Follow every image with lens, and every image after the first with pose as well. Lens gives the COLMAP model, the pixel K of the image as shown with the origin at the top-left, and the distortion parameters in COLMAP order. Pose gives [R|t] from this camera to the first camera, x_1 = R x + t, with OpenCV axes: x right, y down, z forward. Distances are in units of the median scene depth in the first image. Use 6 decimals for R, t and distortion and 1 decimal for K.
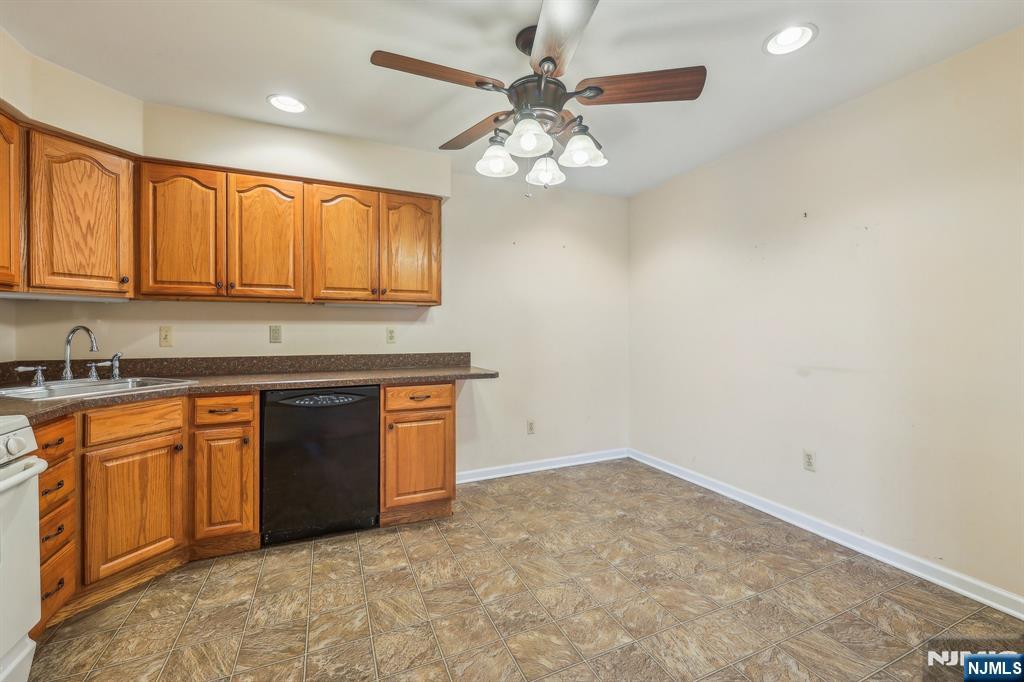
lens RADIAL K [[419.6, 0, 520.3], [0, 419.6, 324.9], [0, 0, 1]] dist [0.000095, 0.000237]
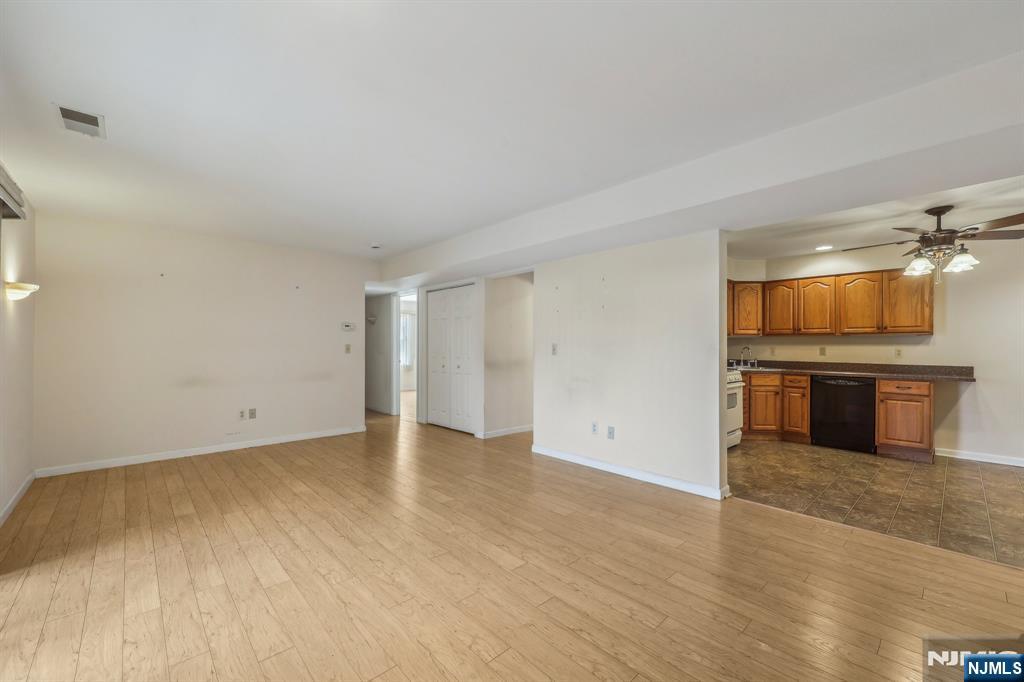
lens RADIAL K [[419.6, 0, 508.1], [0, 419.6, 350.8], [0, 0, 1]] dist [0.000095, 0.000237]
pose [[0.322877, 0.012965, -0.946352, 1.045053], [0.002532, 0.999891, 0.014563, -0.015303], [0.946438, -0.007099, 0.322808, -1.346185]]
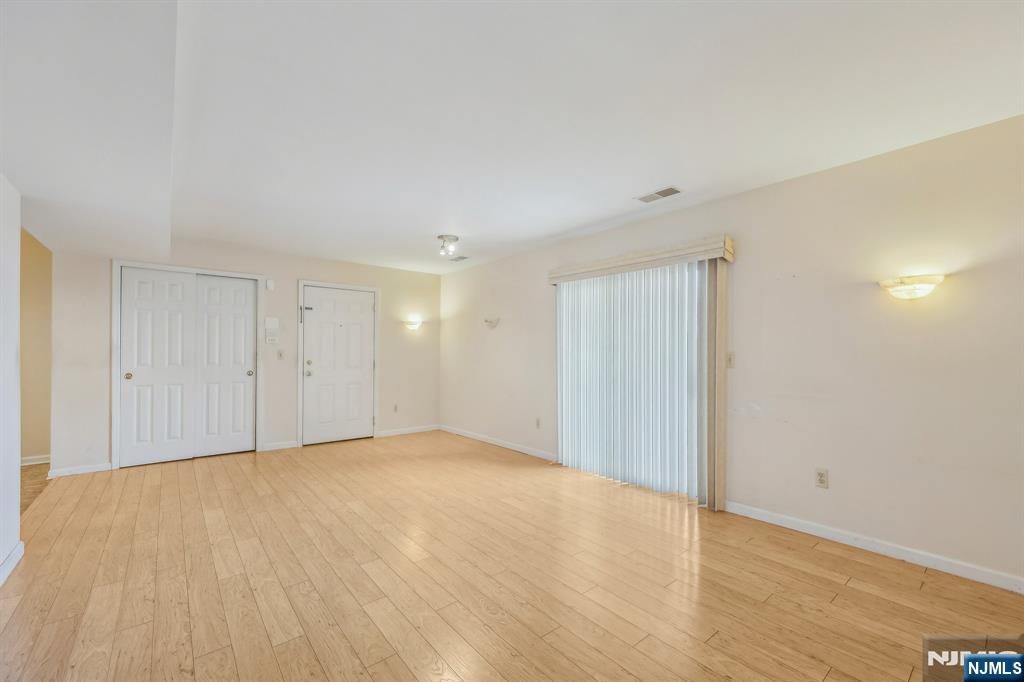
lens RADIAL K [[419.6, 0, 510.3], [0, 419.6, 346.0], [0, 0, 1]] dist [0.000095, 0.000237]
pose [[-0.275166, 0.013599, 0.961301, -1.479504], [-0.004847, 0.999868, -0.015532, -0.015981], [-0.961384, -0.008933, -0.275064, -1.127052]]
